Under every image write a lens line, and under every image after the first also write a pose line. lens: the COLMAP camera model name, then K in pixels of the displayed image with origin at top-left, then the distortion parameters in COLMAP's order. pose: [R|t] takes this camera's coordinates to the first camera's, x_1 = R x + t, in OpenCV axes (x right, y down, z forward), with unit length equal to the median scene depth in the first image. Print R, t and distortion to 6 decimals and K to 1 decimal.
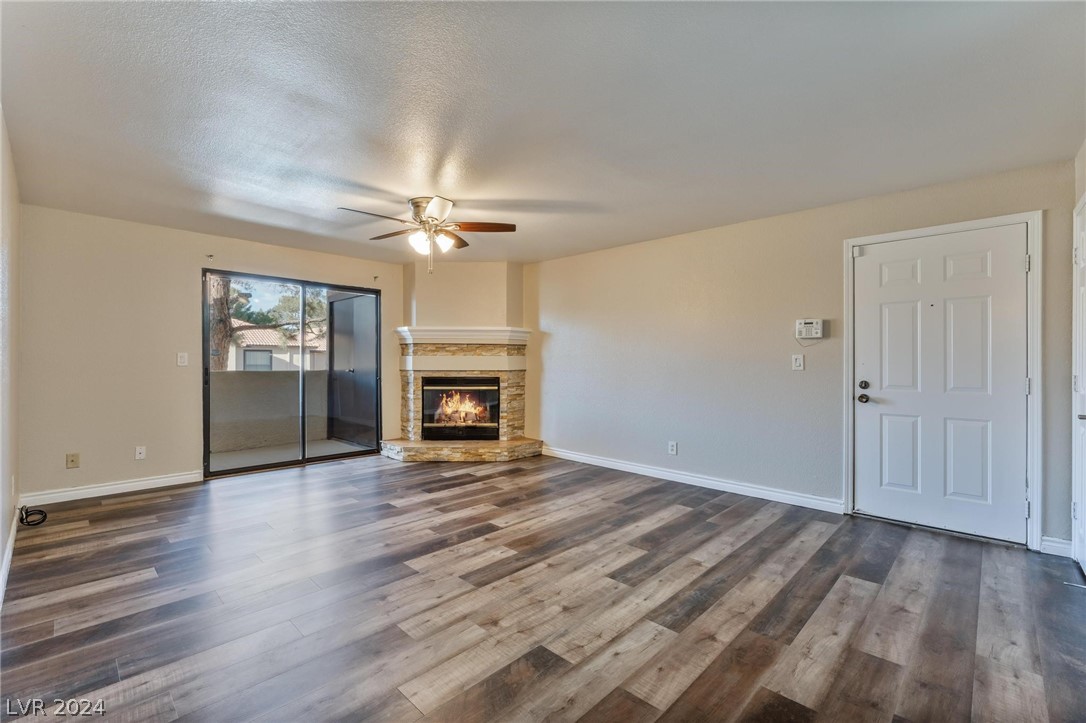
lens RADIAL K [[444.9, 0, 578.9], [0, 444.9, 358.9], [0, 0, 1]] dist [0.001762, -0.000373]
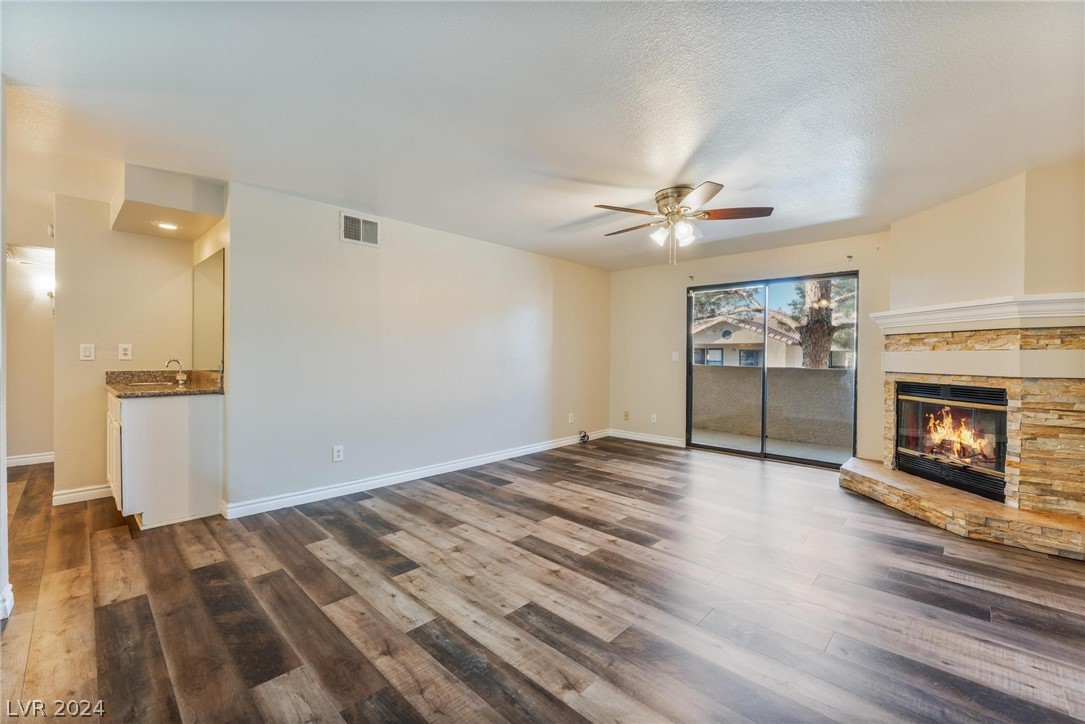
lens RADIAL K [[444.5, 0, 523.5], [0, 444.5, 370.2], [0, 0, 1]] dist [0.001762, -0.000373]
pose [[-0.034111, 0.026235, -0.999074, 0.657079], [0.001428, 0.999656, 0.026202, 0.003615], [0.999417, -0.000533, -0.034137, 0.716358]]
